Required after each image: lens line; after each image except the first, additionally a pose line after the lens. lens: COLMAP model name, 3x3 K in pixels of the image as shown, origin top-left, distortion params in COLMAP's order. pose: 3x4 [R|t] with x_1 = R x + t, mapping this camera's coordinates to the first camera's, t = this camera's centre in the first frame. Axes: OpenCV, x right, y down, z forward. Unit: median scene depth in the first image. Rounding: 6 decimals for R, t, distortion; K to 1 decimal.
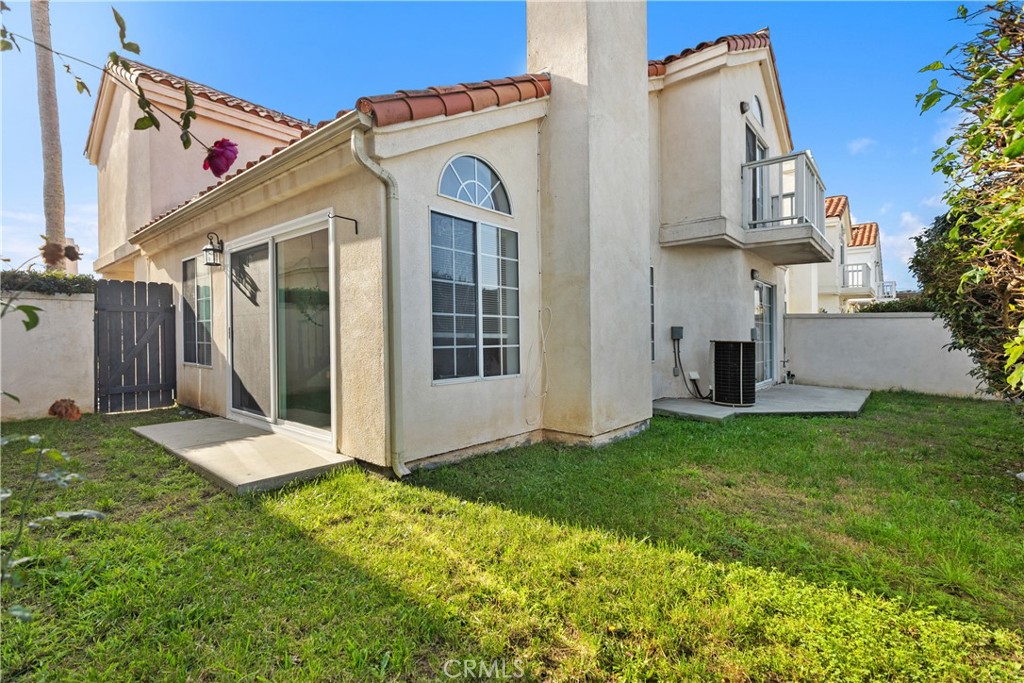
lens RADIAL K [[462.6, 0, 514.1], [0, 462.6, 337.0], [0, 0, 1]] dist [0.003417, -0.000028]
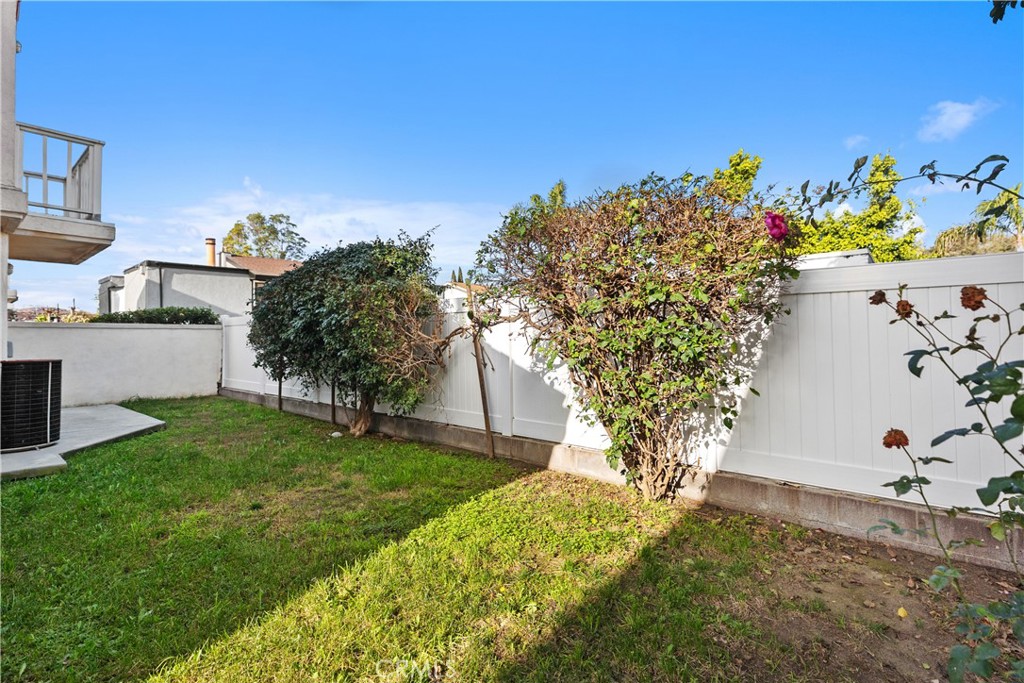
lens RADIAL K [[462.6, 0, 514.1], [0, 462.6, 337.0], [0, 0, 1]] dist [0.003417, -0.000028]
pose [[-0.016645, -0.008918, 0.999822, -0.491211], [0.022293, 0.999708, 0.009288, -0.032064], [-0.999613, 0.022443, -0.016441, 0.454773]]
